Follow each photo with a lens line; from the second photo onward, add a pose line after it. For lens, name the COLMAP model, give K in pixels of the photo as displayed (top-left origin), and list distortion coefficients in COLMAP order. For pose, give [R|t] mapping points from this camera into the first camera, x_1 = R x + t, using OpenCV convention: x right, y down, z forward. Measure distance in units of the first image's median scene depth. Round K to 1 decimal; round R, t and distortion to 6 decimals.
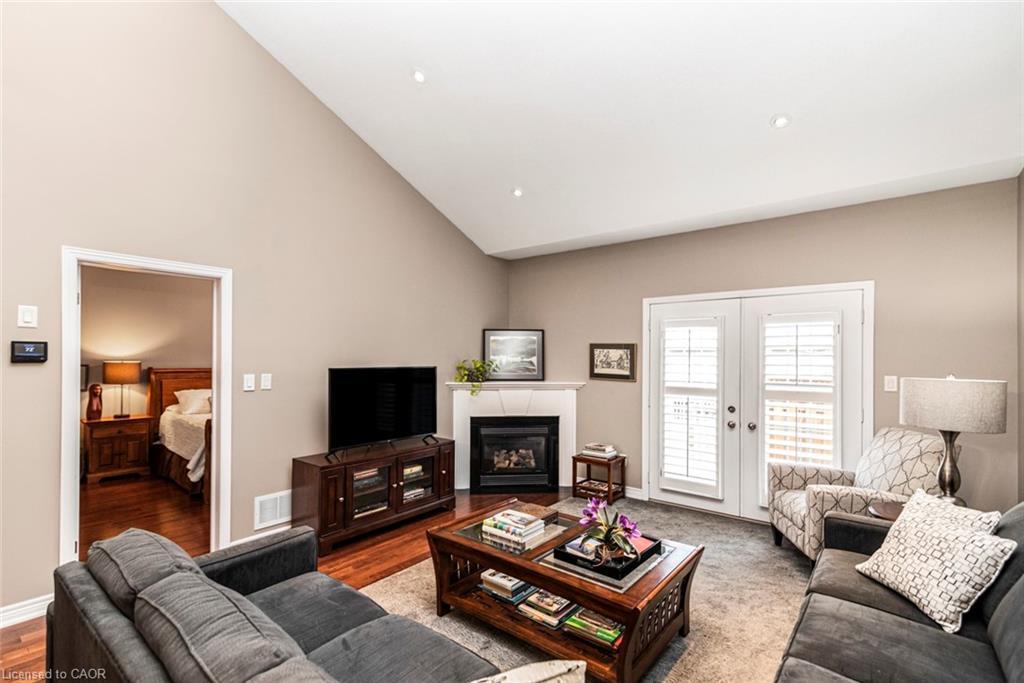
lens RADIAL K [[465.5, 0, 507.9], [0, 465.5, 356.3], [0, 0, 1]] dist [0.003864, -0.000013]
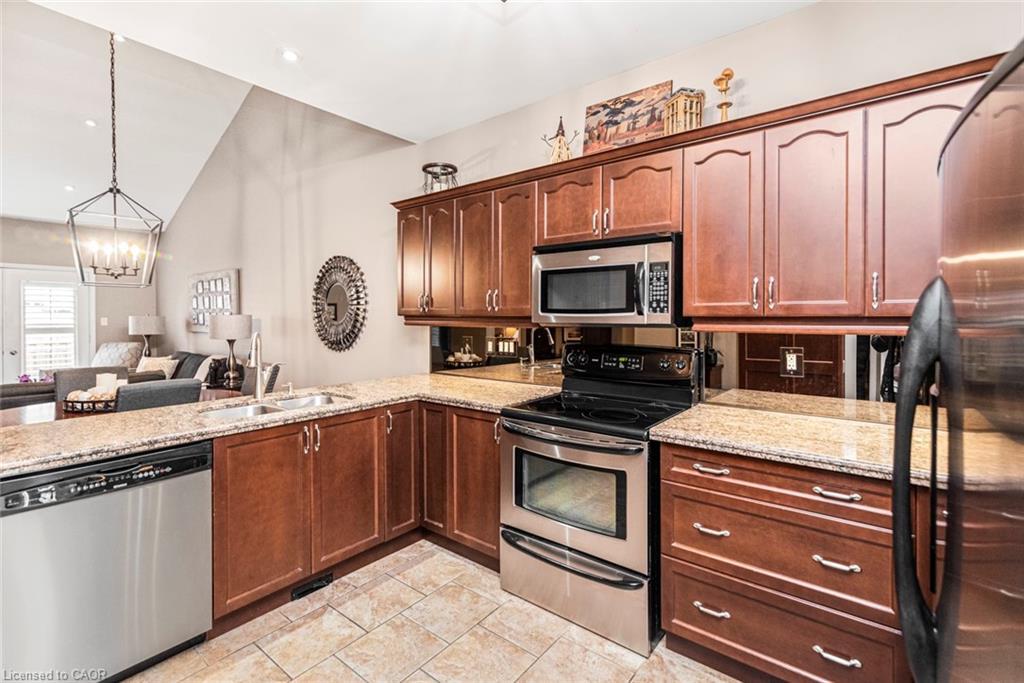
lens RADIAL K [[469.7, 0, 508.4], [0, 469.7, 317.4], [0, 0, 1]] dist [0.008664, 0.000474]
pose [[-0.009215, -0.011016, 0.999897, -1.149495], [-0.000283, 0.999939, 0.011013, 0.017424], [-0.999958, -0.000181, -0.009218, -0.671197]]
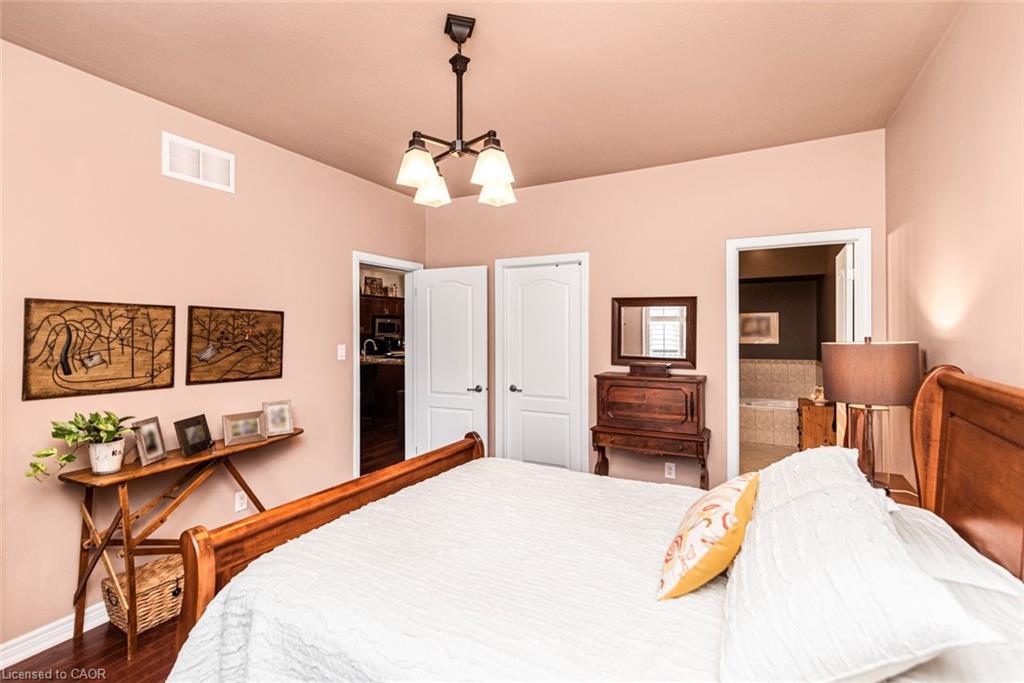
lens RADIAL K [[468.9, 0, 508.9], [0, 468.9, 324.0], [0, 0, 1]] dist [0.012081, 0.000265]
pose [[-0.982882, -0.002313, -0.184224, -0.724860], [0.000568, 0.999878, -0.015583, 0.007868], [0.184237, -0.015420, -0.982761, 1.944741]]
